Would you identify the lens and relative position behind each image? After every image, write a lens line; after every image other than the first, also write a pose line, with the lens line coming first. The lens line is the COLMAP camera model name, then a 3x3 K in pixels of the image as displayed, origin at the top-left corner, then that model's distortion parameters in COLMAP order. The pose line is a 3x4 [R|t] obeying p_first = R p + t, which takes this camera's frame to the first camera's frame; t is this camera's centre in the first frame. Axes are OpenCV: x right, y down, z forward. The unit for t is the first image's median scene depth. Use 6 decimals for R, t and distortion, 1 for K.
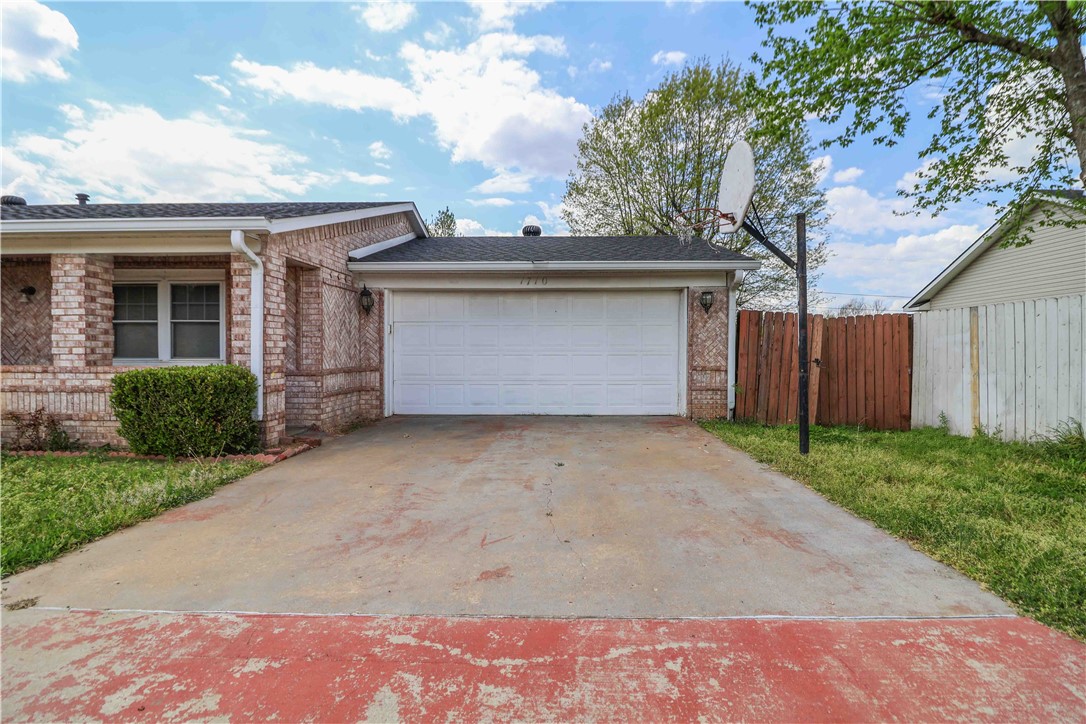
lens RADIAL K [[509.0, 0, 555.0], [0, 509.0, 357.1], [0, 0, 1]] dist [0.000500, -0.014443]
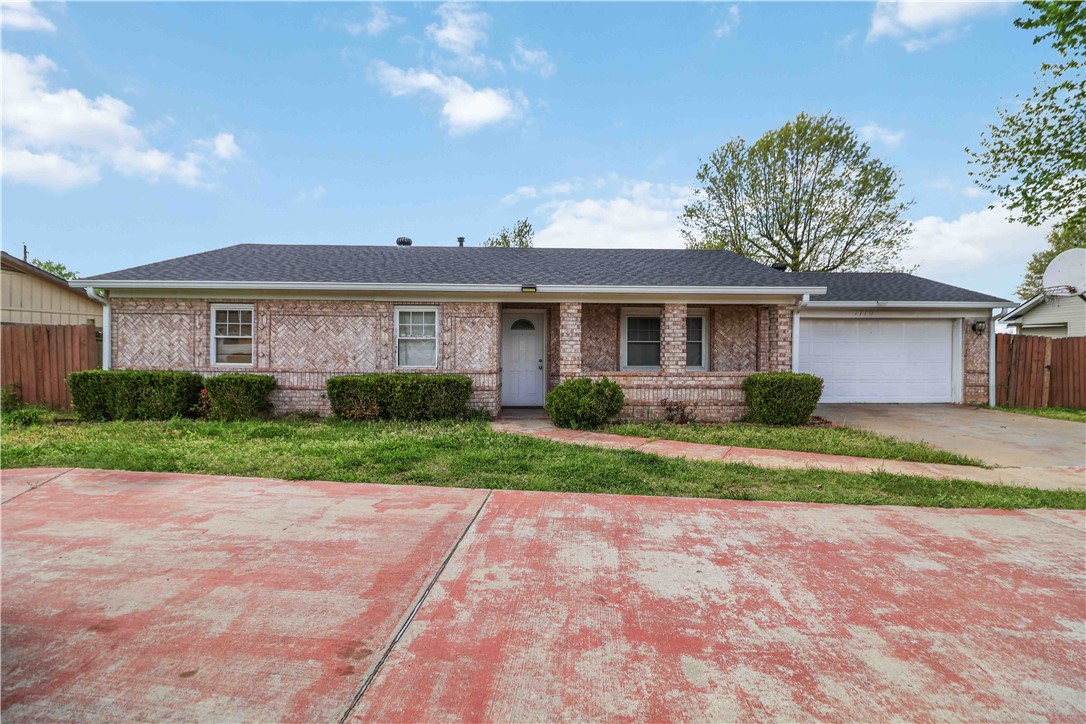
lens RADIAL K [[503.4, 0, 545.6], [0, 503.4, 347.0], [0, 0, 1]] dist [-0.014261, -0.000770]
pose [[0.999525, 0.001958, 0.030760, -1.199099], [-0.001647, 0.999947, -0.010121, -0.039205], [-0.030778, 0.010065, 0.999476, -0.513158]]
